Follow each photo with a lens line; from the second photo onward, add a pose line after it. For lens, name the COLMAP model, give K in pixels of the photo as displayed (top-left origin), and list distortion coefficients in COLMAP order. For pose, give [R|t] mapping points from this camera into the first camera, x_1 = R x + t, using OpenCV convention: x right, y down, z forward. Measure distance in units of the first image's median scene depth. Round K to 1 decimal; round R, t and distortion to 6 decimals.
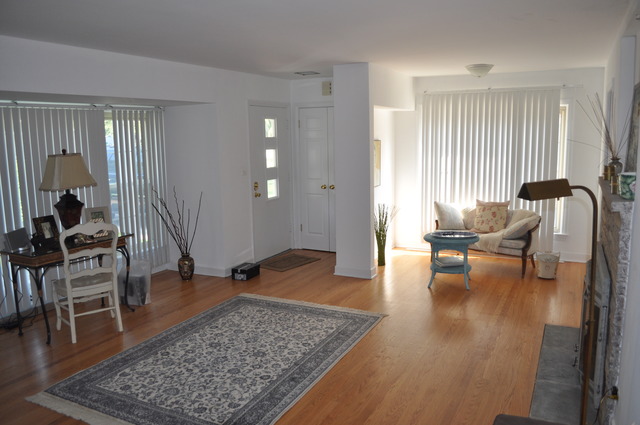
lens RADIAL K [[512.8, 0, 323.3], [0, 512.8, 211.5], [0, 0, 1]] dist [-0.068038, -0.001361]
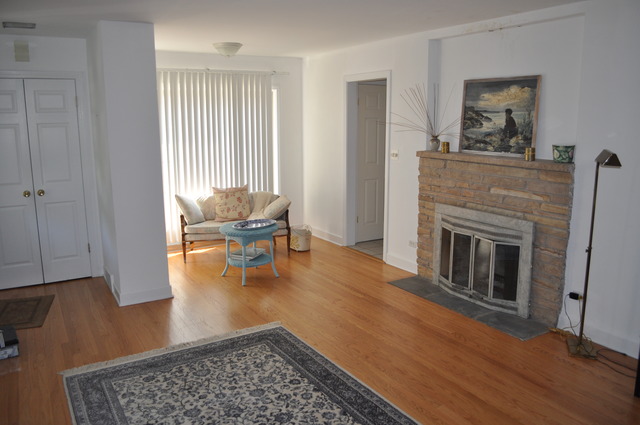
lens RADIAL K [[512.8, 0, 321.6], [0, 512.8, 214.4], [0, 0, 1]] dist [-0.068038, -0.001361]
pose [[0.512179, -0.147870, 0.846054, -0.460835], [0.118120, 0.987835, 0.101143, -0.052050], [-0.850718, 0.048133, 0.523415, 0.382589]]
